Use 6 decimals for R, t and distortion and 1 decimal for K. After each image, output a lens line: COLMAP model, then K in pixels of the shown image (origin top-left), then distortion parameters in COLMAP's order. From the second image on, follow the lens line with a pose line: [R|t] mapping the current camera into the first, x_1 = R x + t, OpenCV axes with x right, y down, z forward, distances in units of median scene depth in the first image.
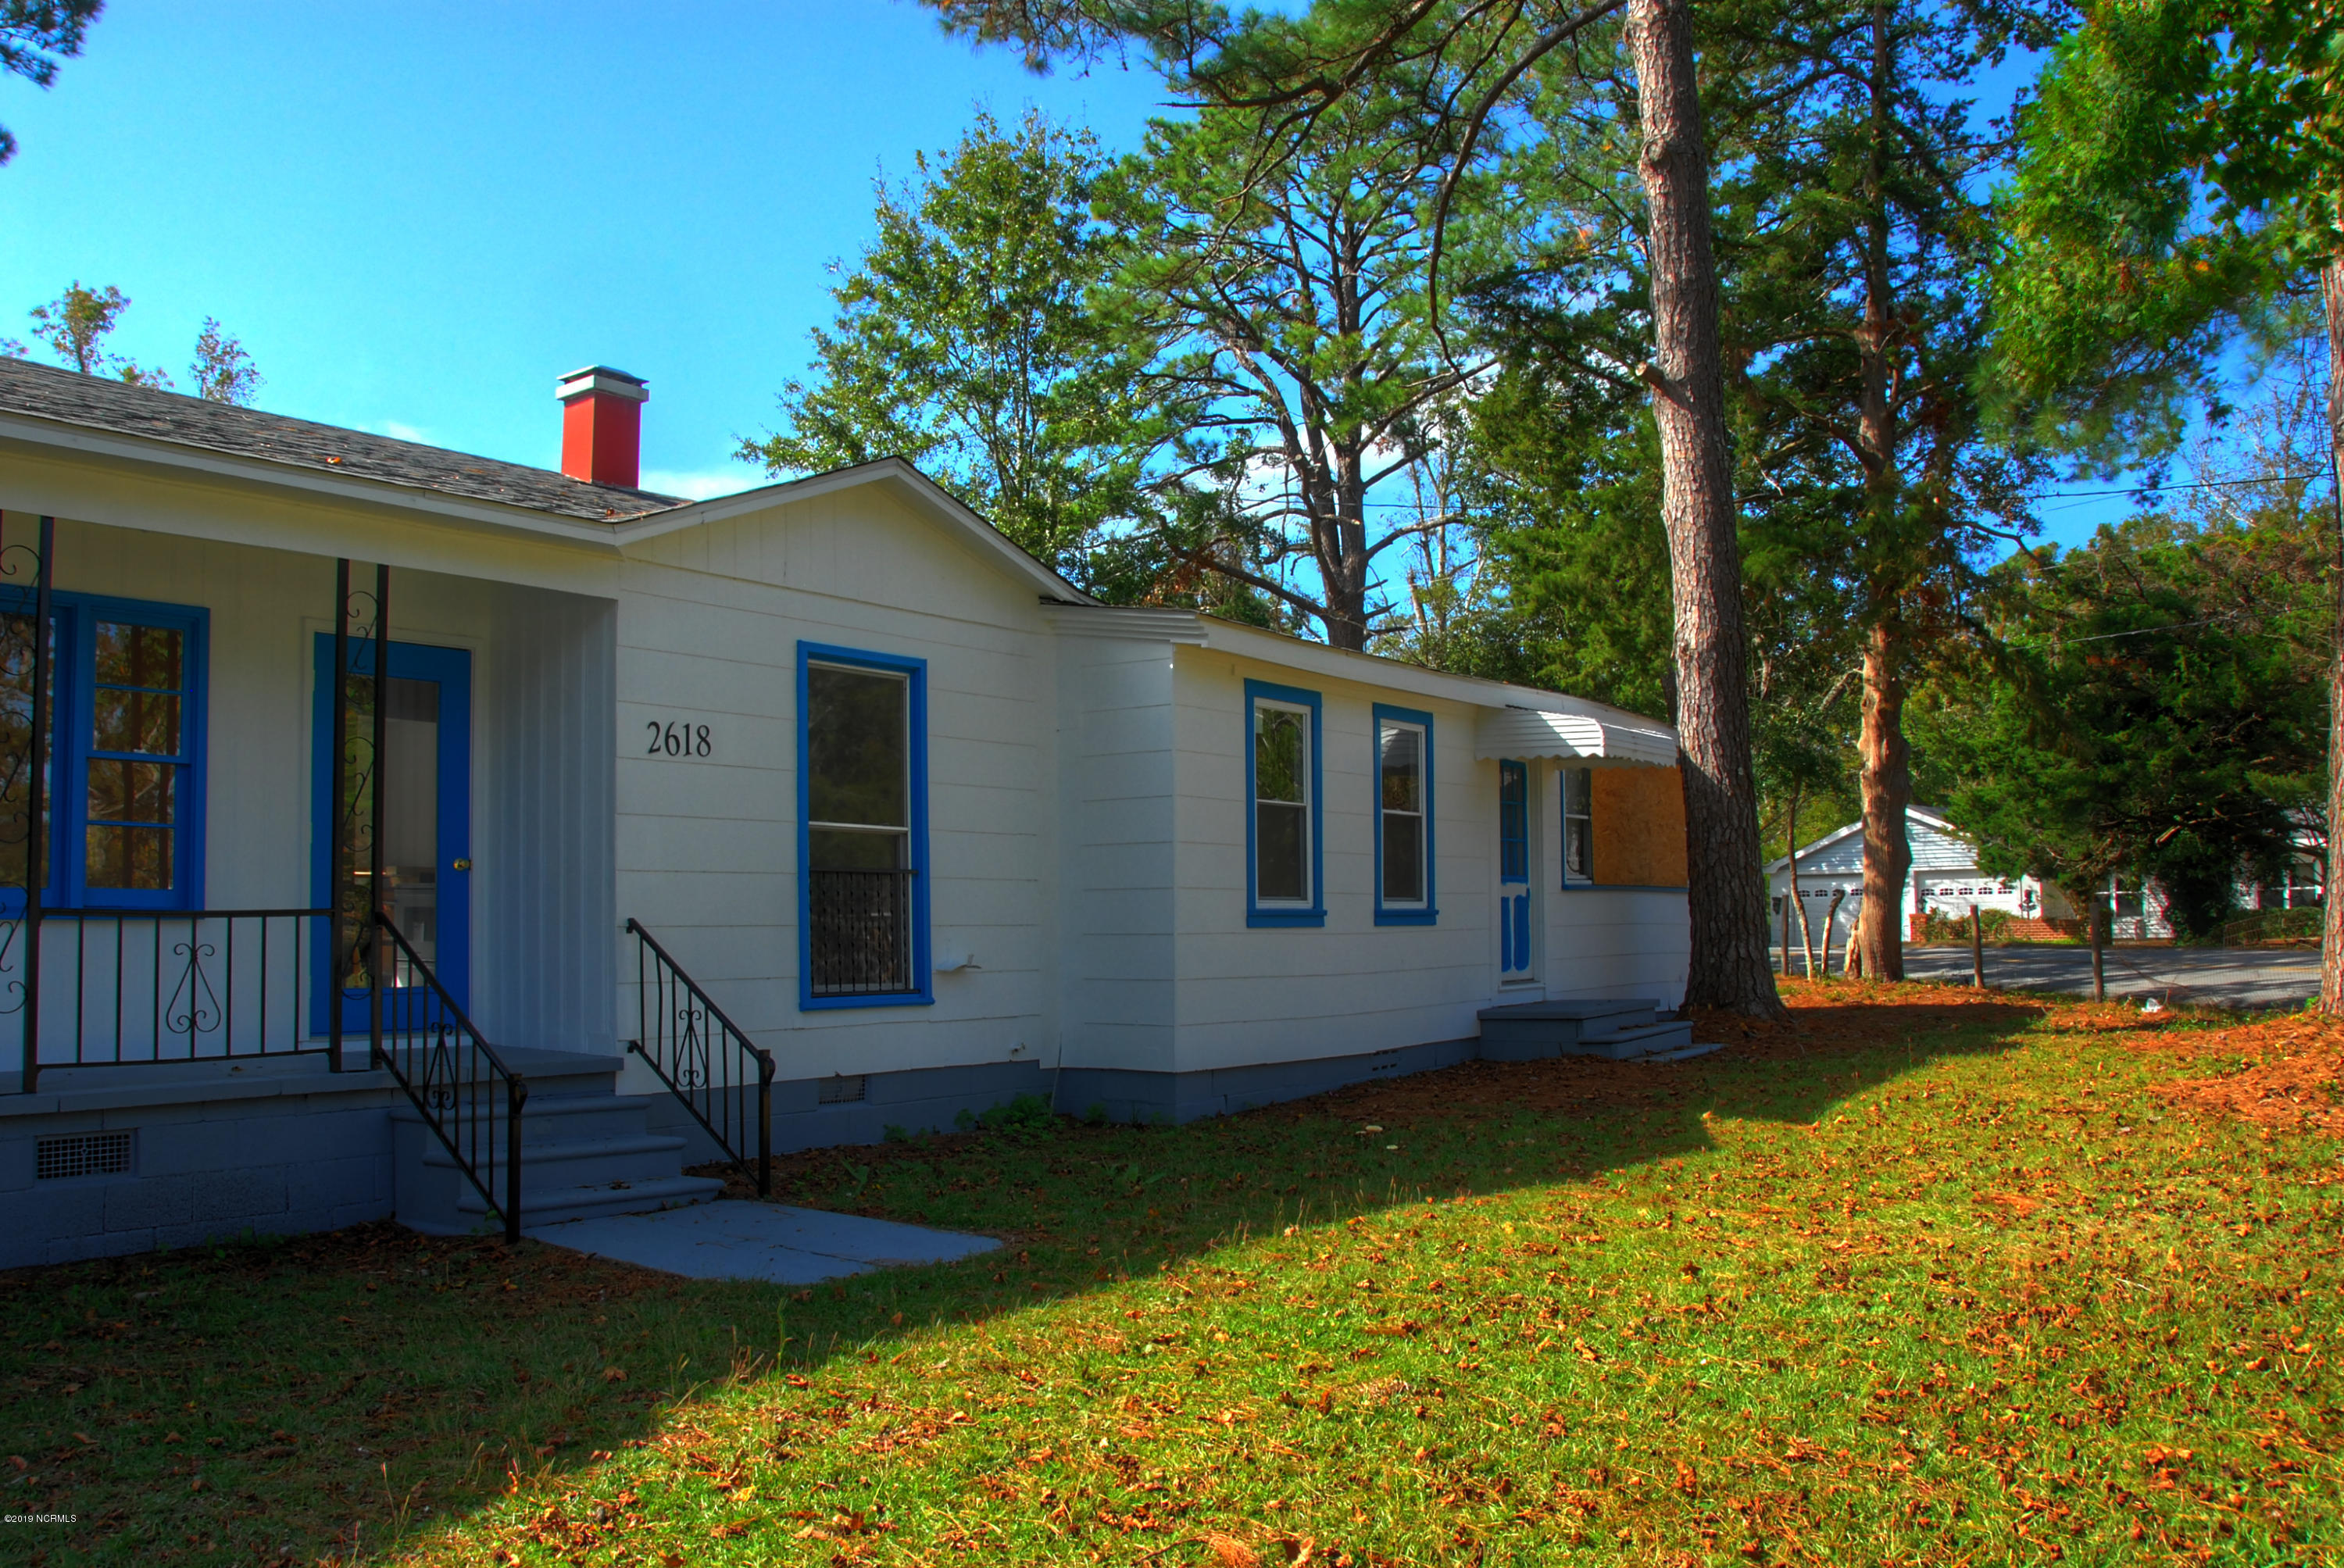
lens RADIAL K [[1879.5, 0, 1204.7], [0, 1879.5, 786.2], [0, 0, 1]] dist [-0.180059, 0.149214]
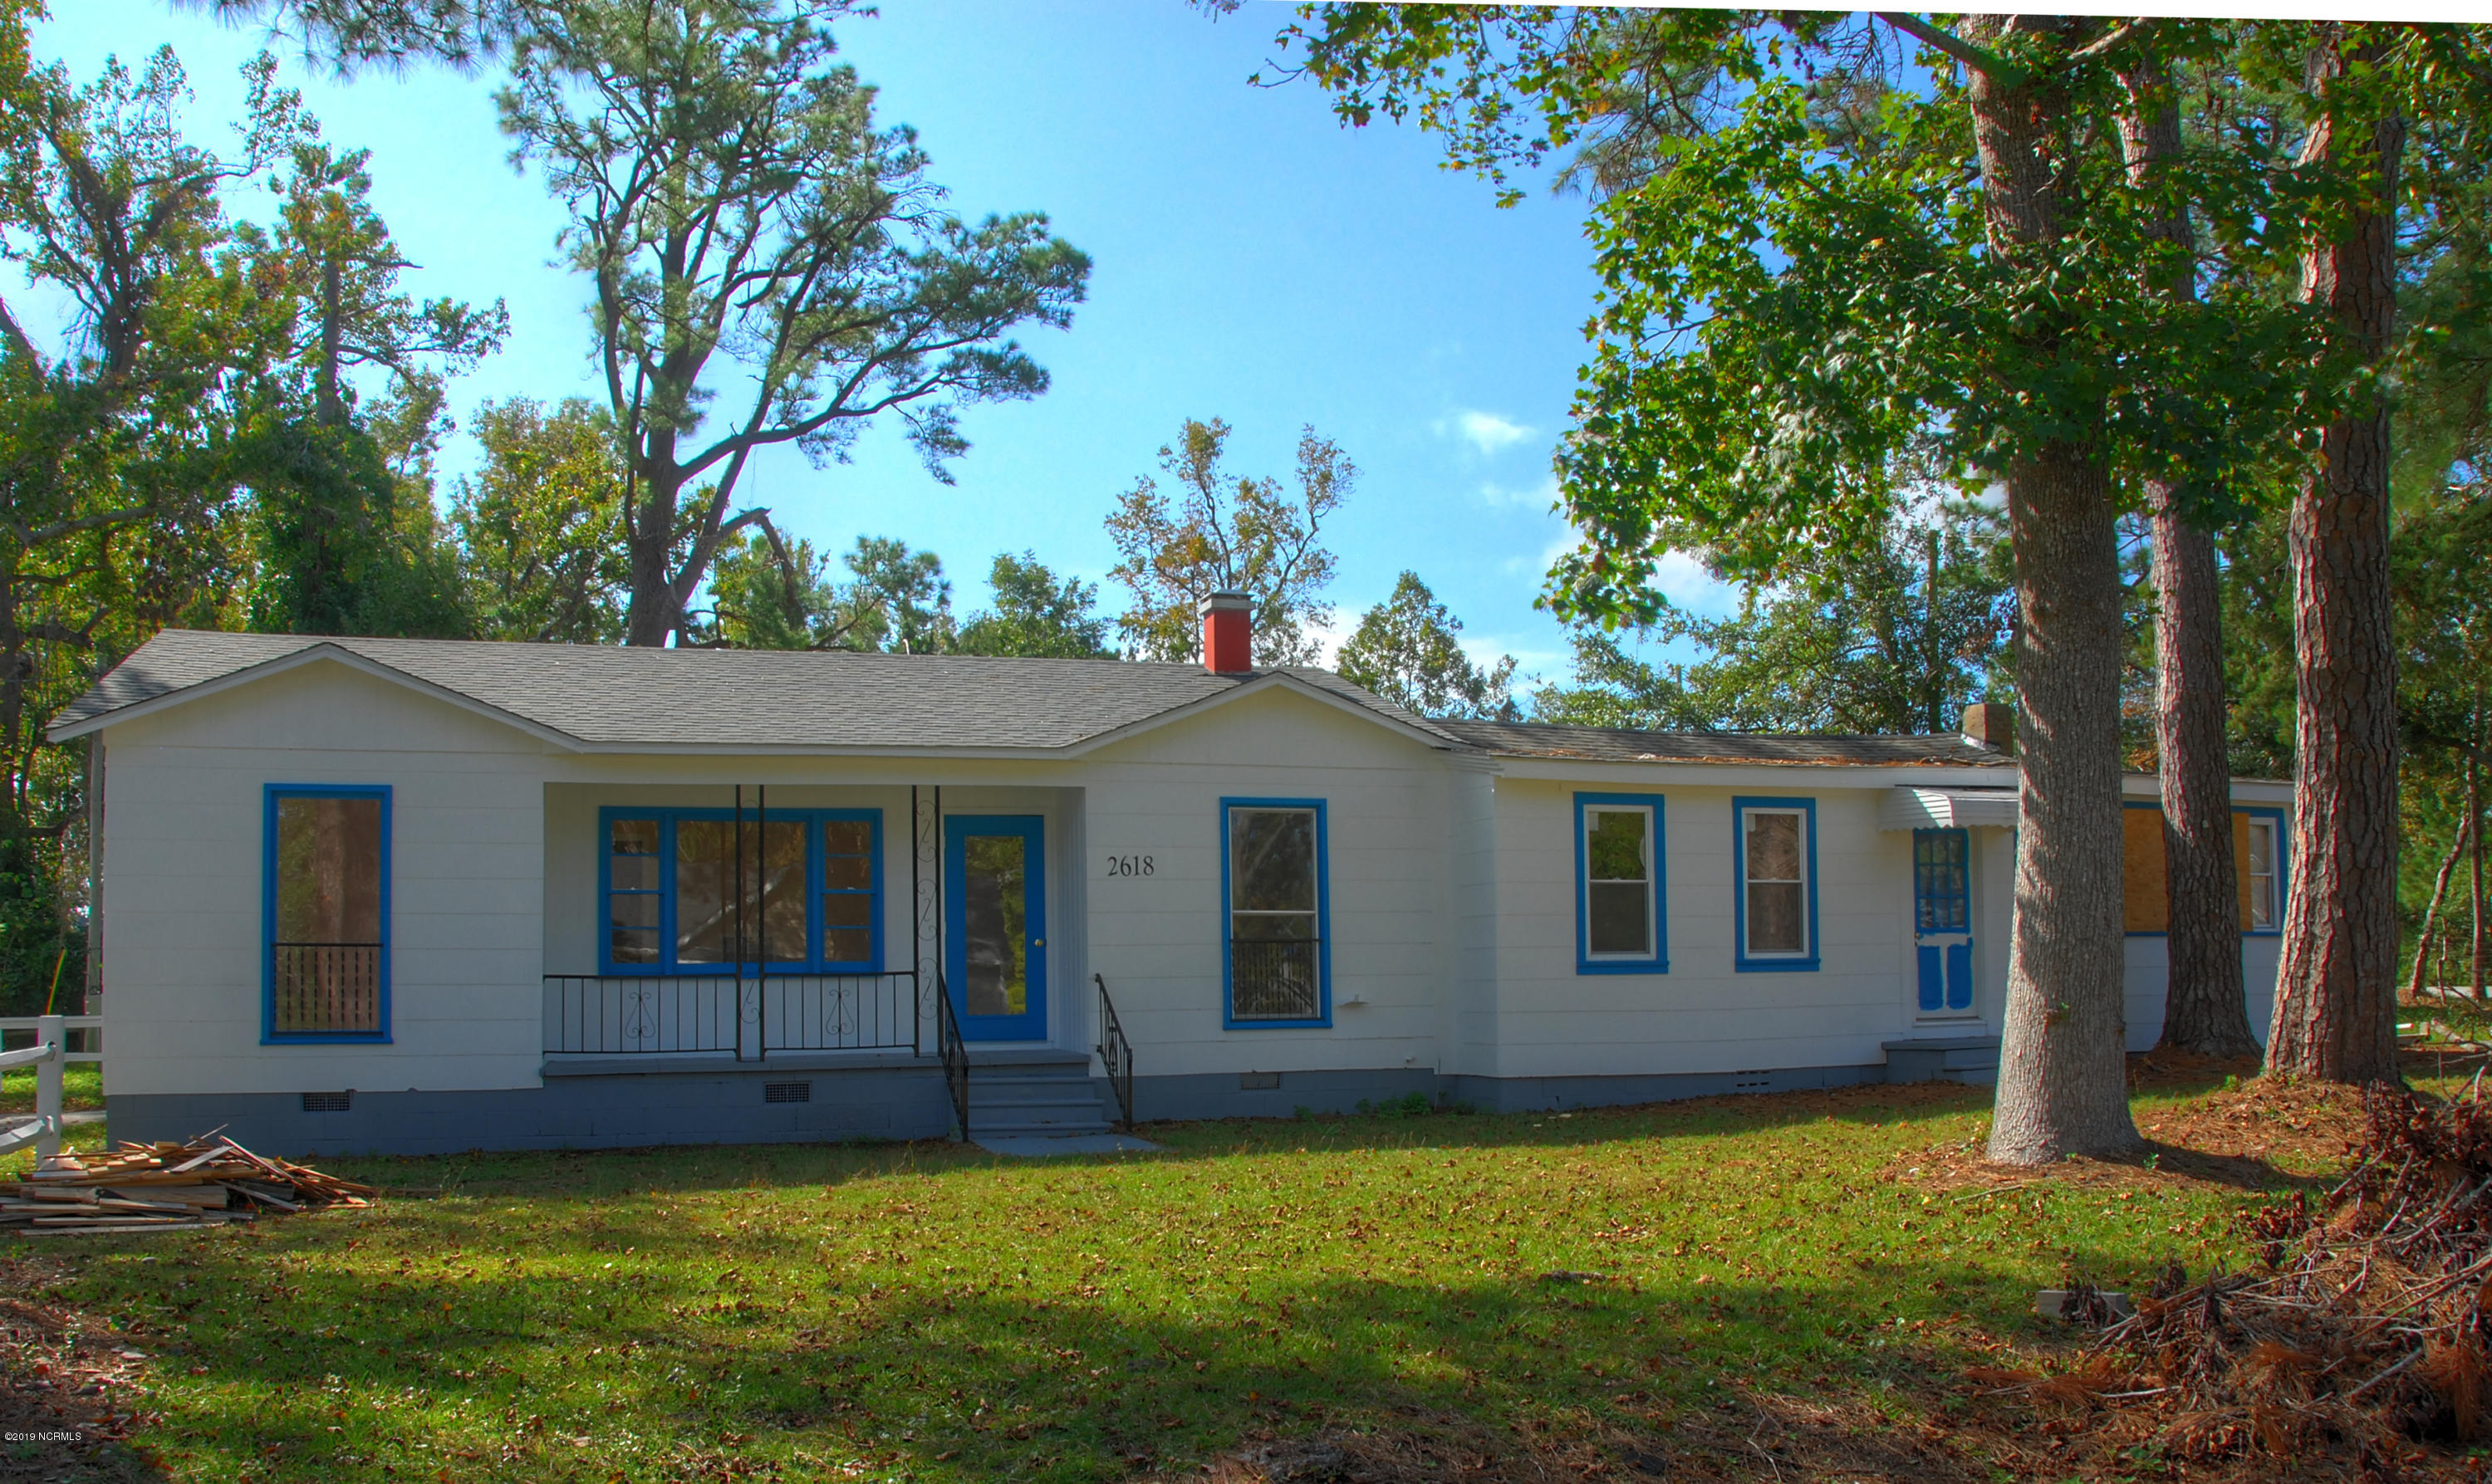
lens RADIAL K [[2170.5, 0, 1246.3], [0, 2170.5, 884.2], [0, 0, 1]] dist [-0.170008, -0.001877]
pose [[0.802505, -0.026373, -0.596063, 0.873942], [0.049752, 0.998501, 0.022804, -0.043821], [0.594568, -0.047956, 0.802614, -0.457010]]
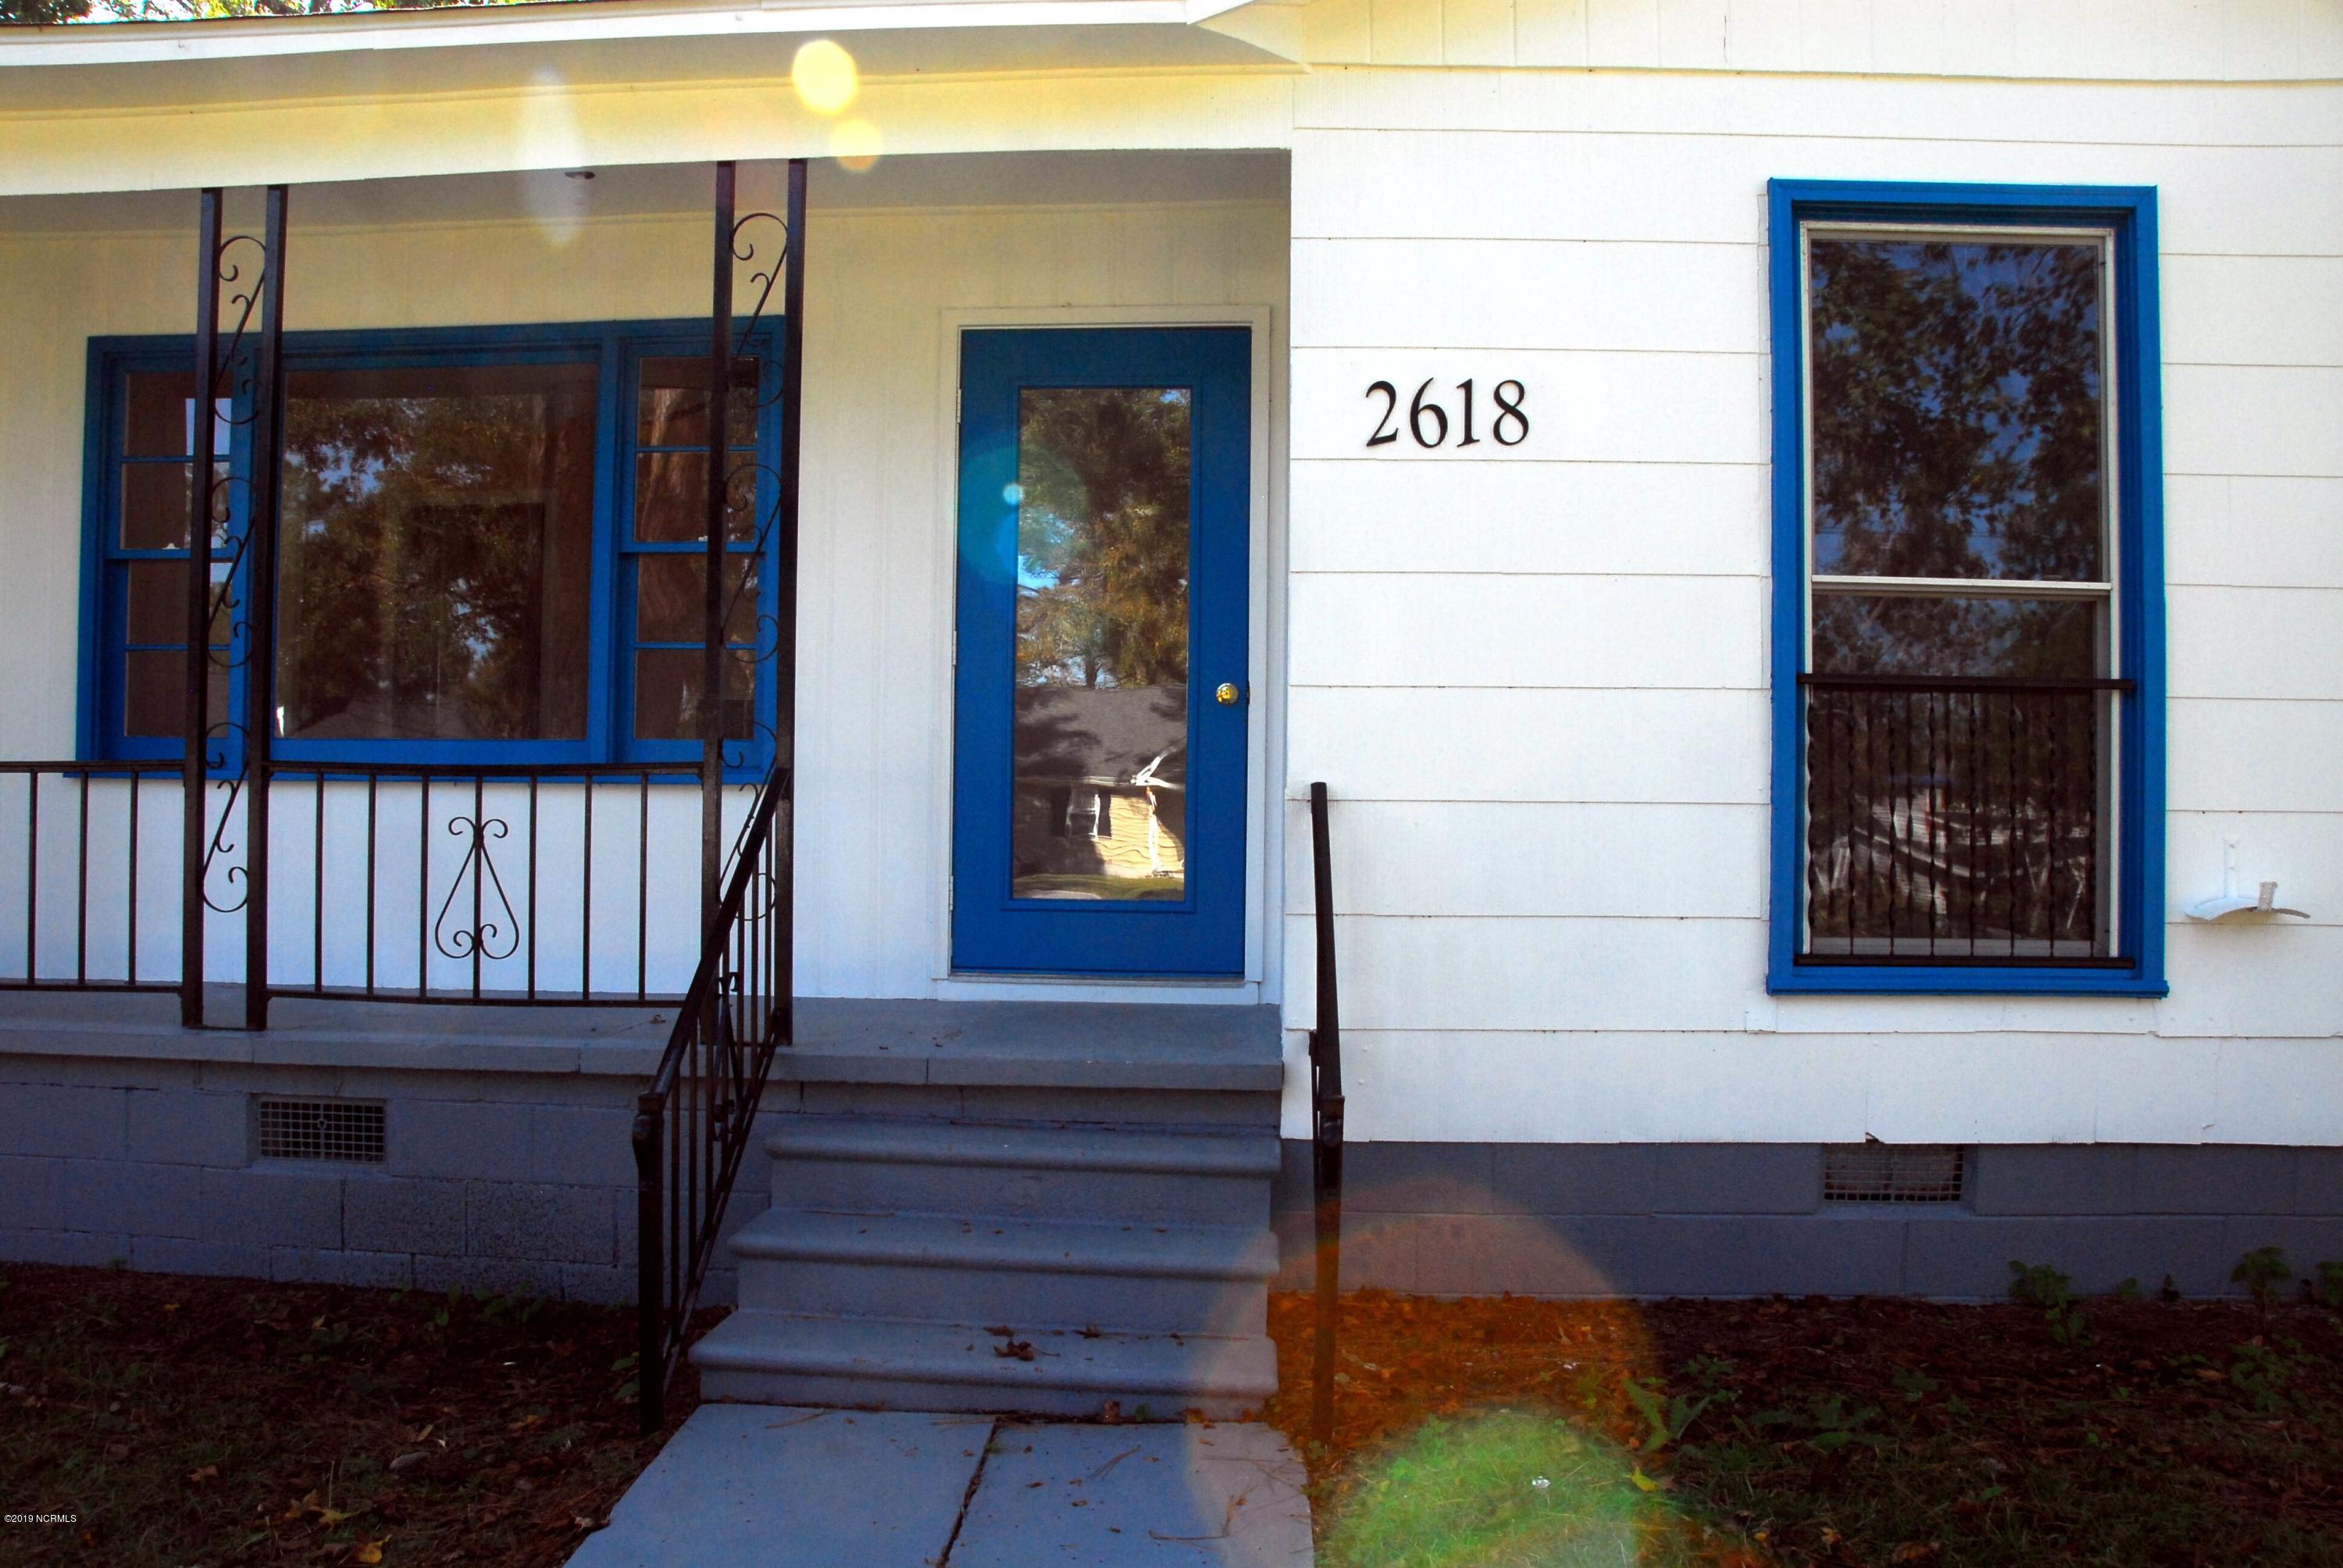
lens RADIAL K [[1878.6, 0, 1204.2], [0, 1878.6, 786.2], [0, 0, 1]] dist [-0.180059, 0.149214]
pose [[0.545687, 0.015234, -0.837851, 0.079757], [0.045291, 0.997837, 0.047640, 0.041243], [0.836765, -0.063944, 0.543816, 0.618007]]
